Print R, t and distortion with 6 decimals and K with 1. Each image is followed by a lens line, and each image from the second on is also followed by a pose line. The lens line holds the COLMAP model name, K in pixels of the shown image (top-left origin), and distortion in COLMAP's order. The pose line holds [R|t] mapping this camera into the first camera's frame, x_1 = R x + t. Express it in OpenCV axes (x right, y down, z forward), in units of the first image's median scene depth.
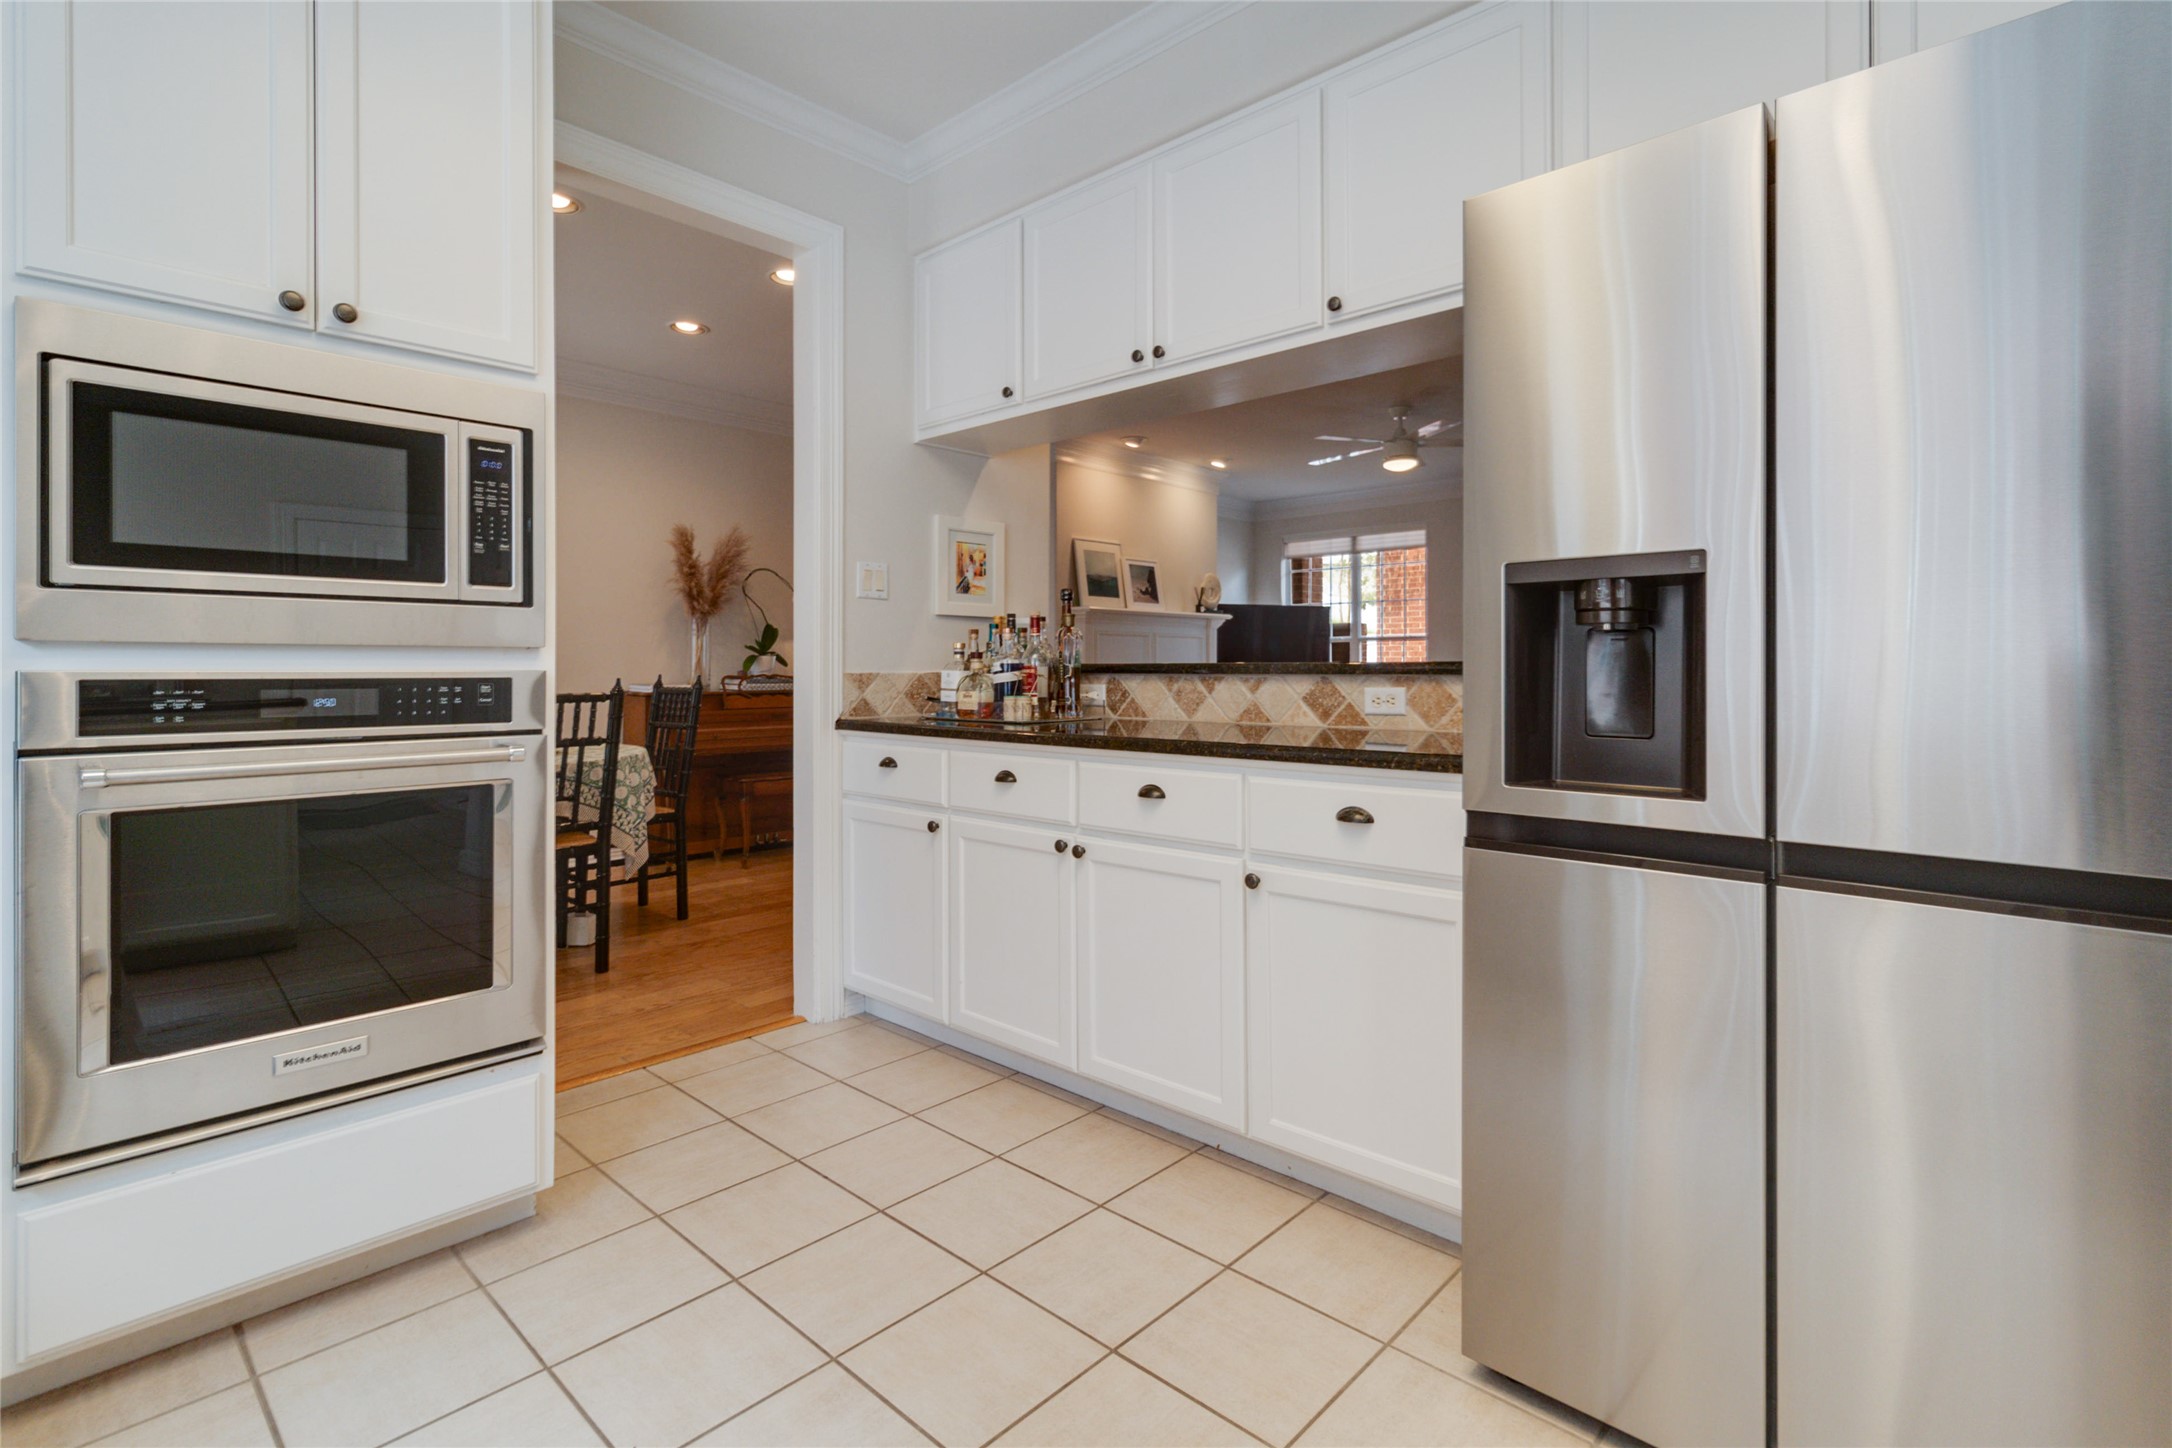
lens RADIAL K [[1011.6, 0, 1086.6], [0, 1011.6, 665.2], [0, 0, 1]] dist [-0.000662, 0.000111]
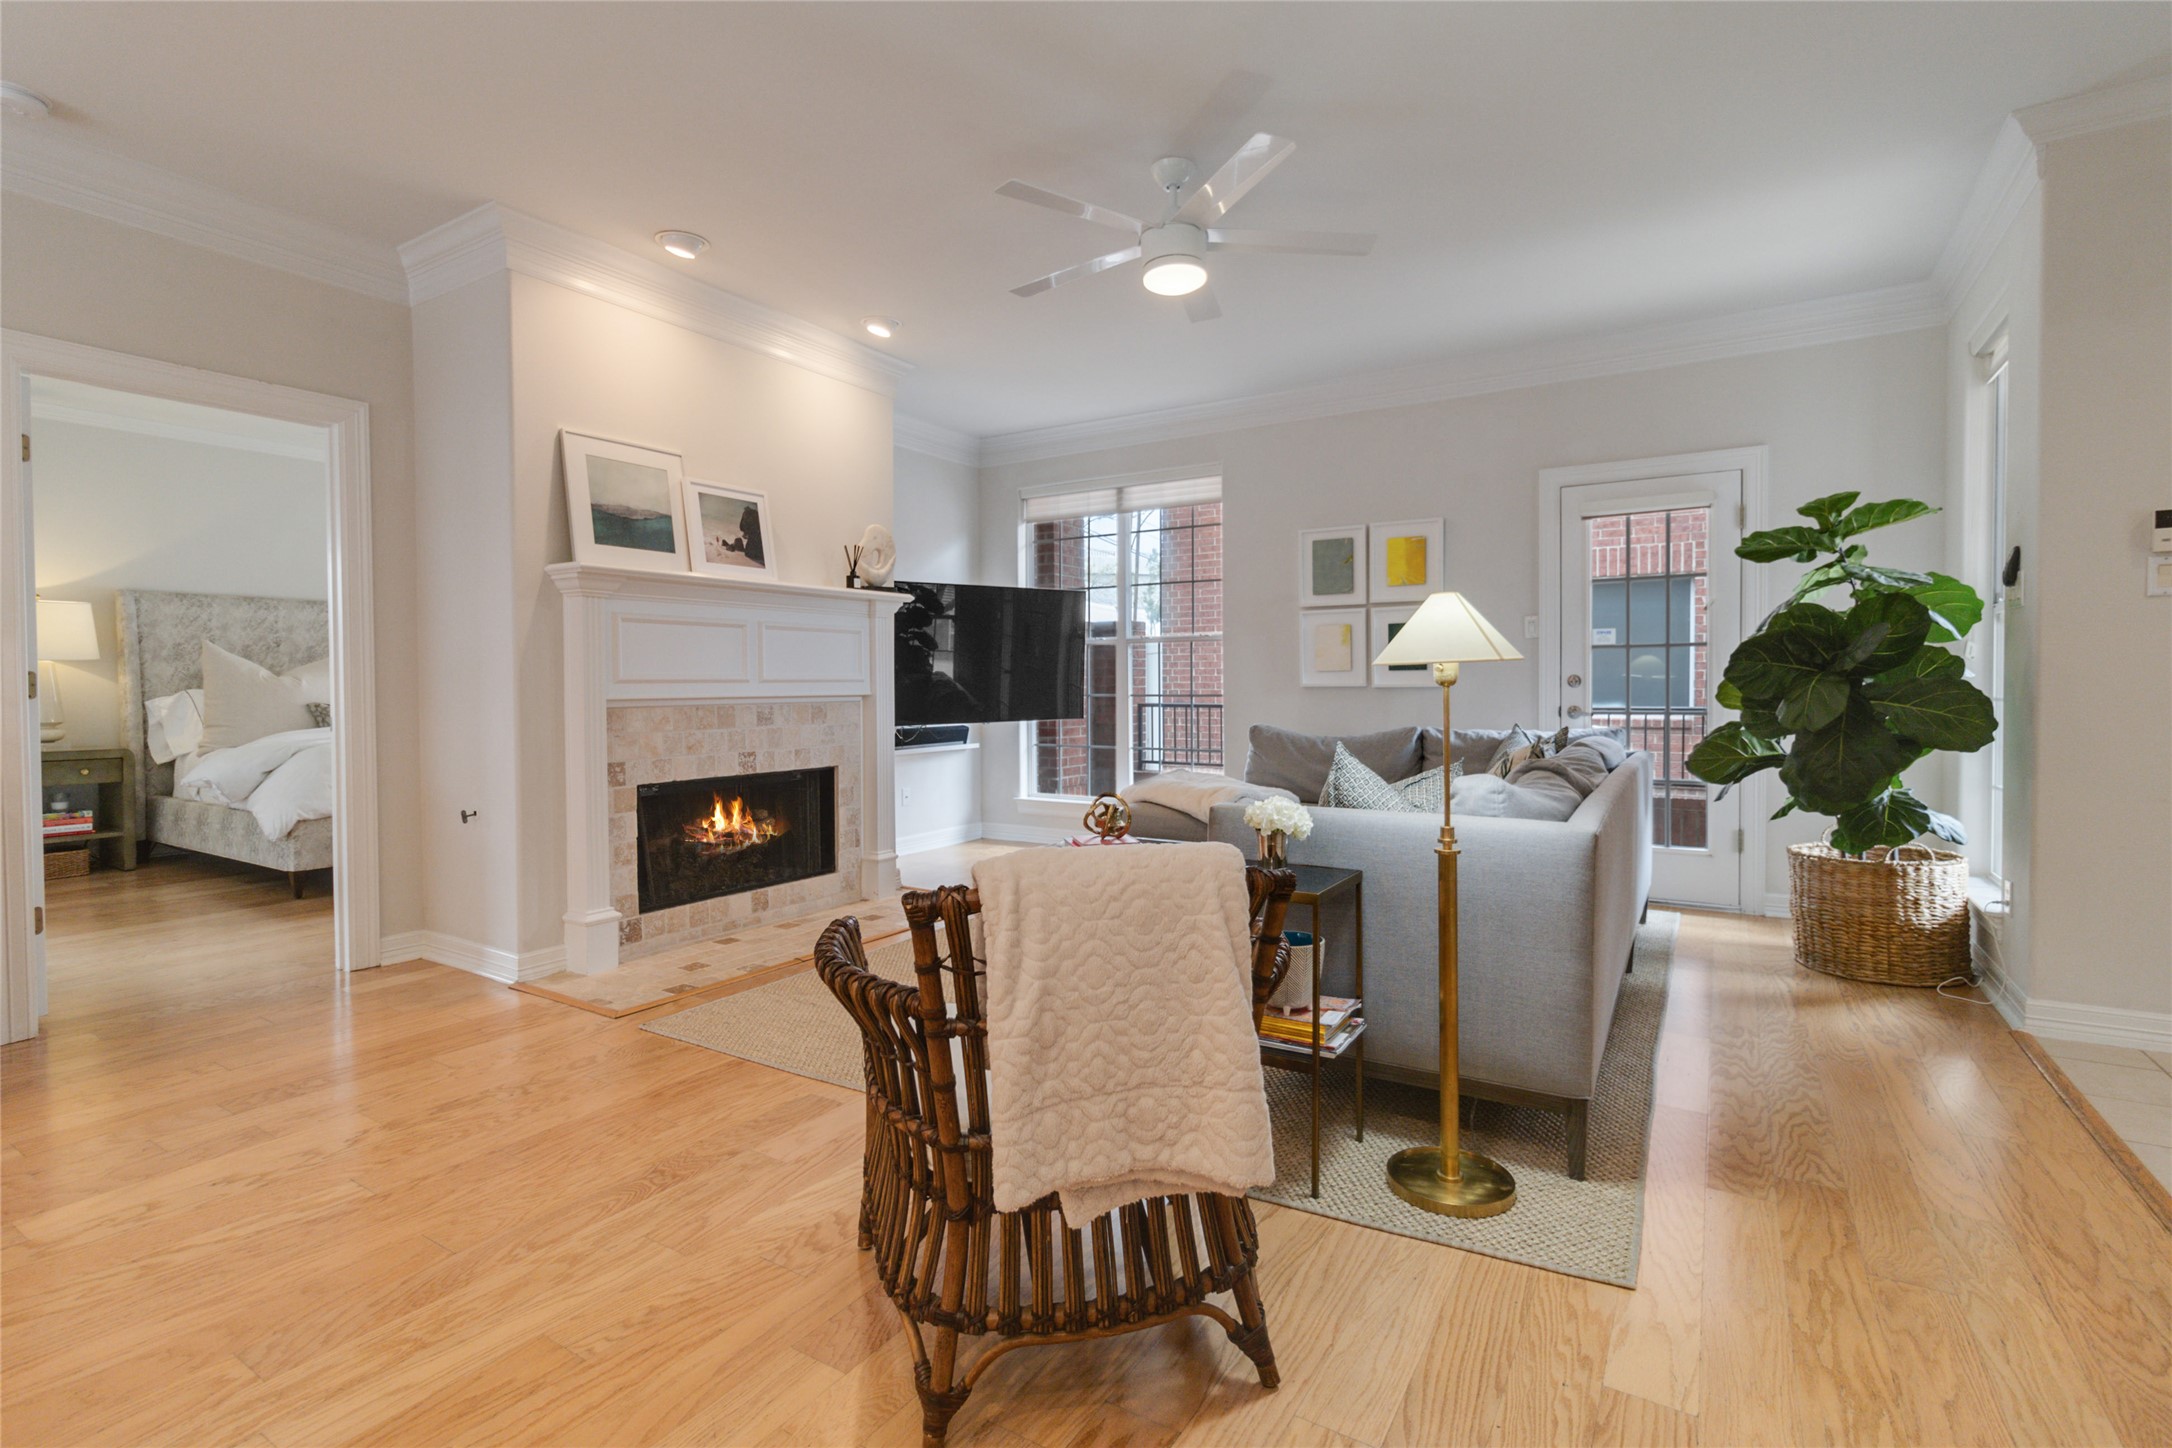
lens RADIAL K [[1006.3, 0, 1089.4], [0, 1006.3, 696.5], [0, 0, 1]] dist [0.002357, 0.000129]
pose [[0.981951, -0.004095, 0.189093, 0.363902], [0.001230, 0.999883, 0.015263, 0.003830], [-0.189134, -0.014755, 0.981840, 1.071222]]
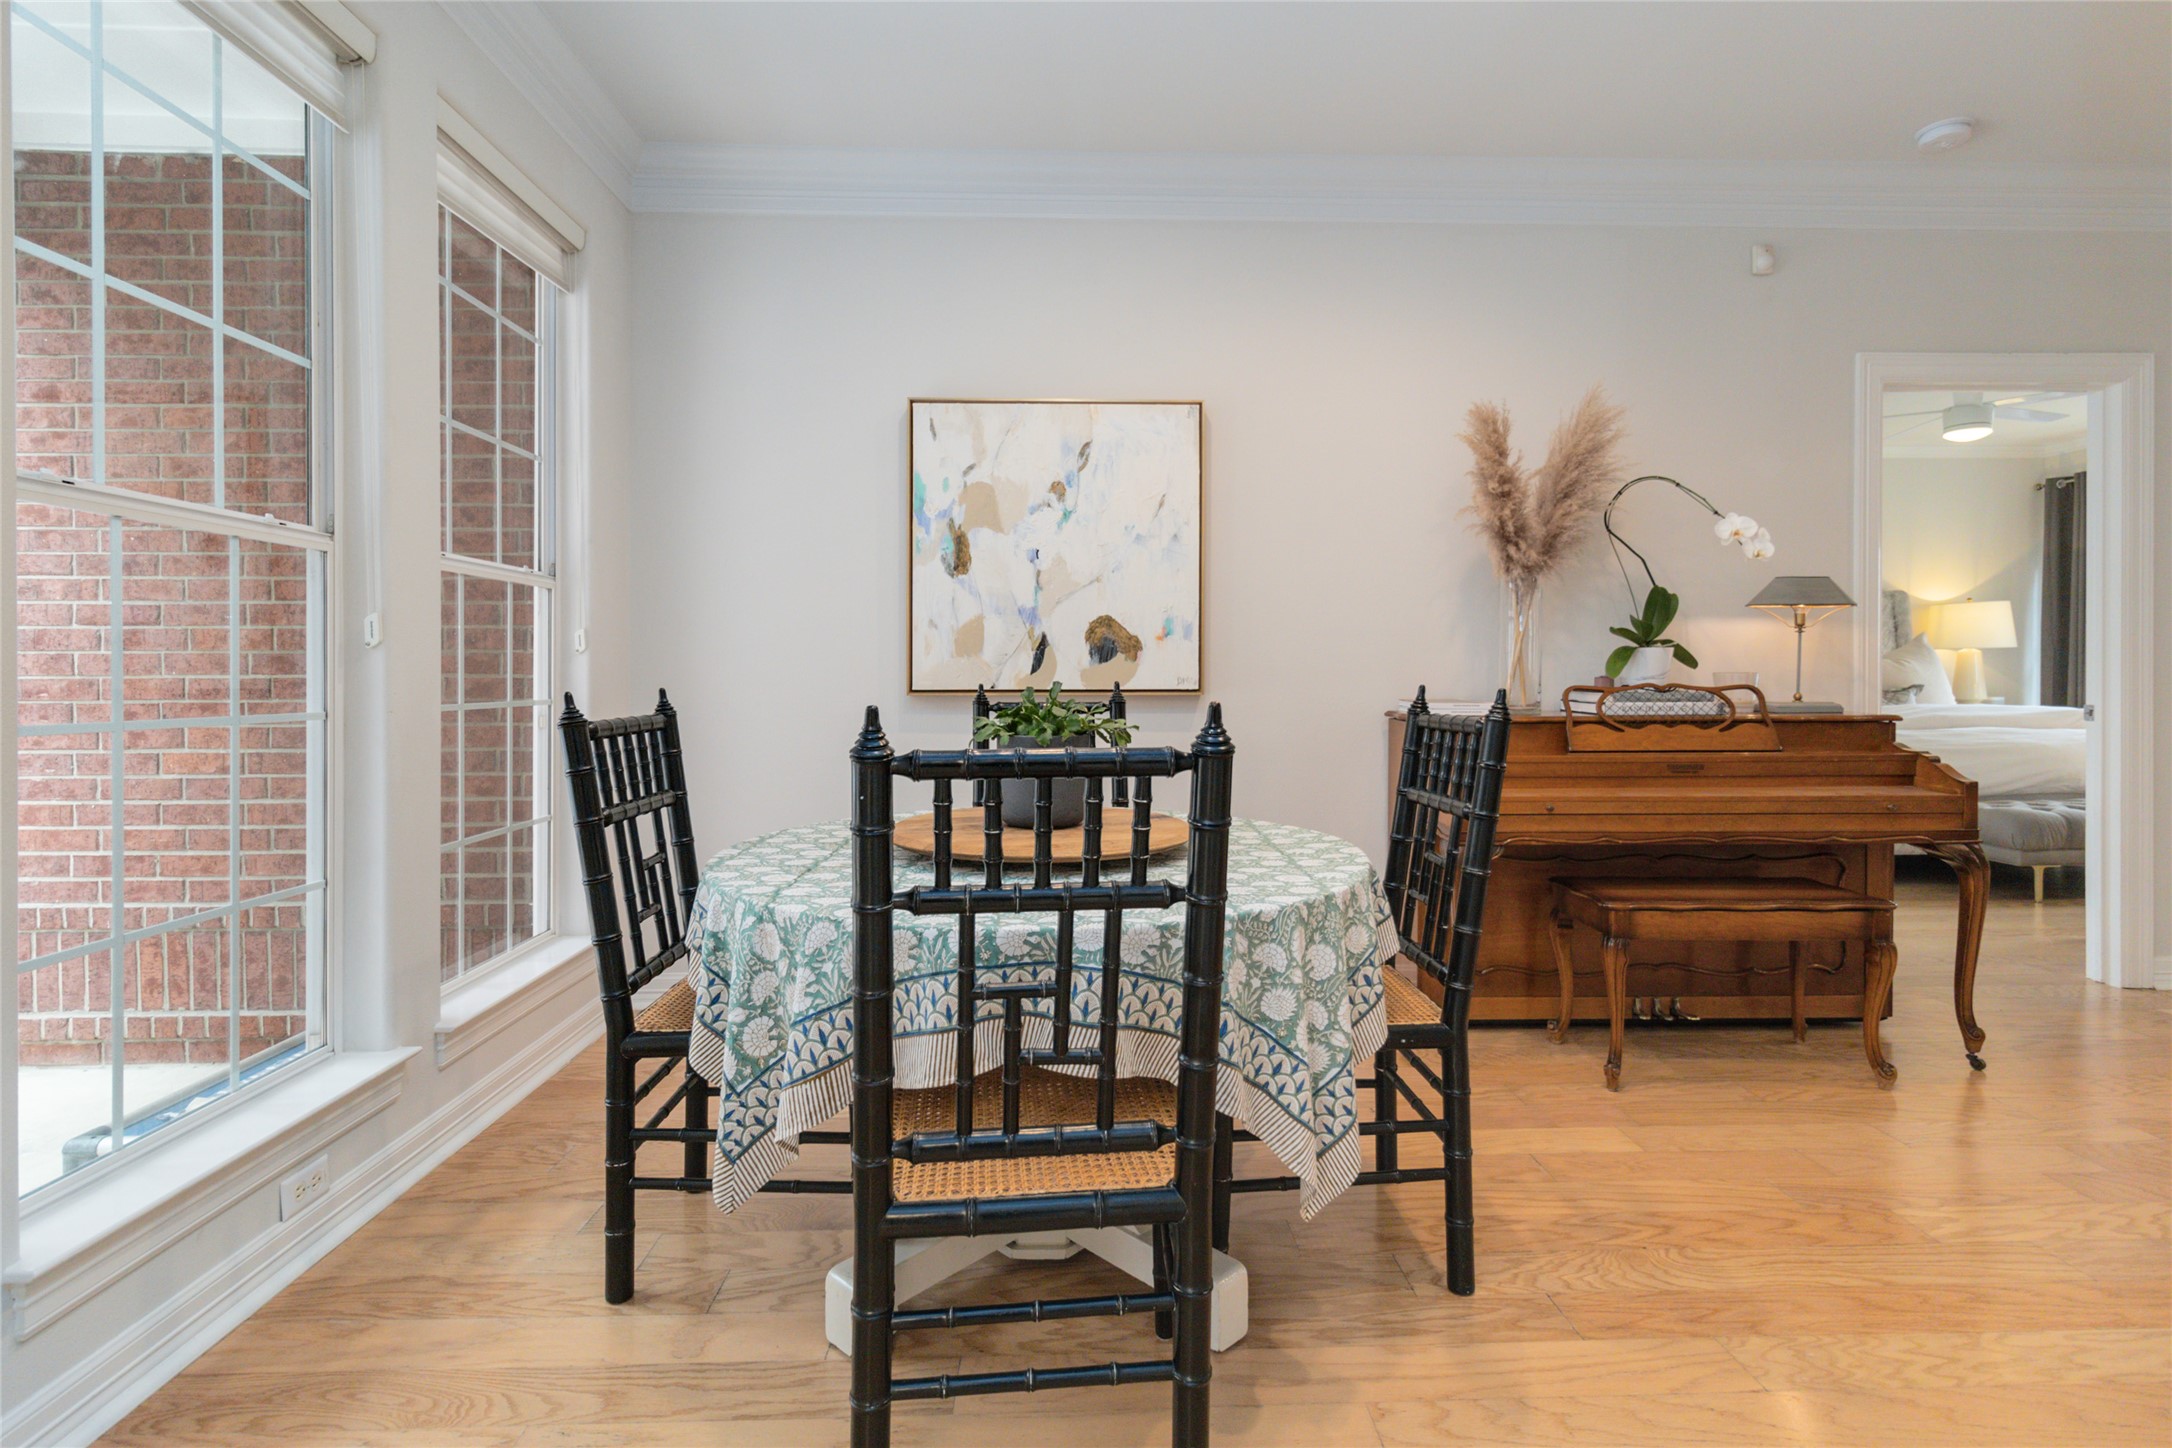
lens RADIAL K [[1020.7, 0, 1089.0], [0, 1020.7, 682.0], [0, 0, 1]] dist [0.005025, 0.000155]
pose [[0.707602, 0.004034, -0.706600, -0.301299], [0.004596, 0.999936, 0.010311, 0.003326], [0.706596, -0.010544, 0.707538, 0.847006]]
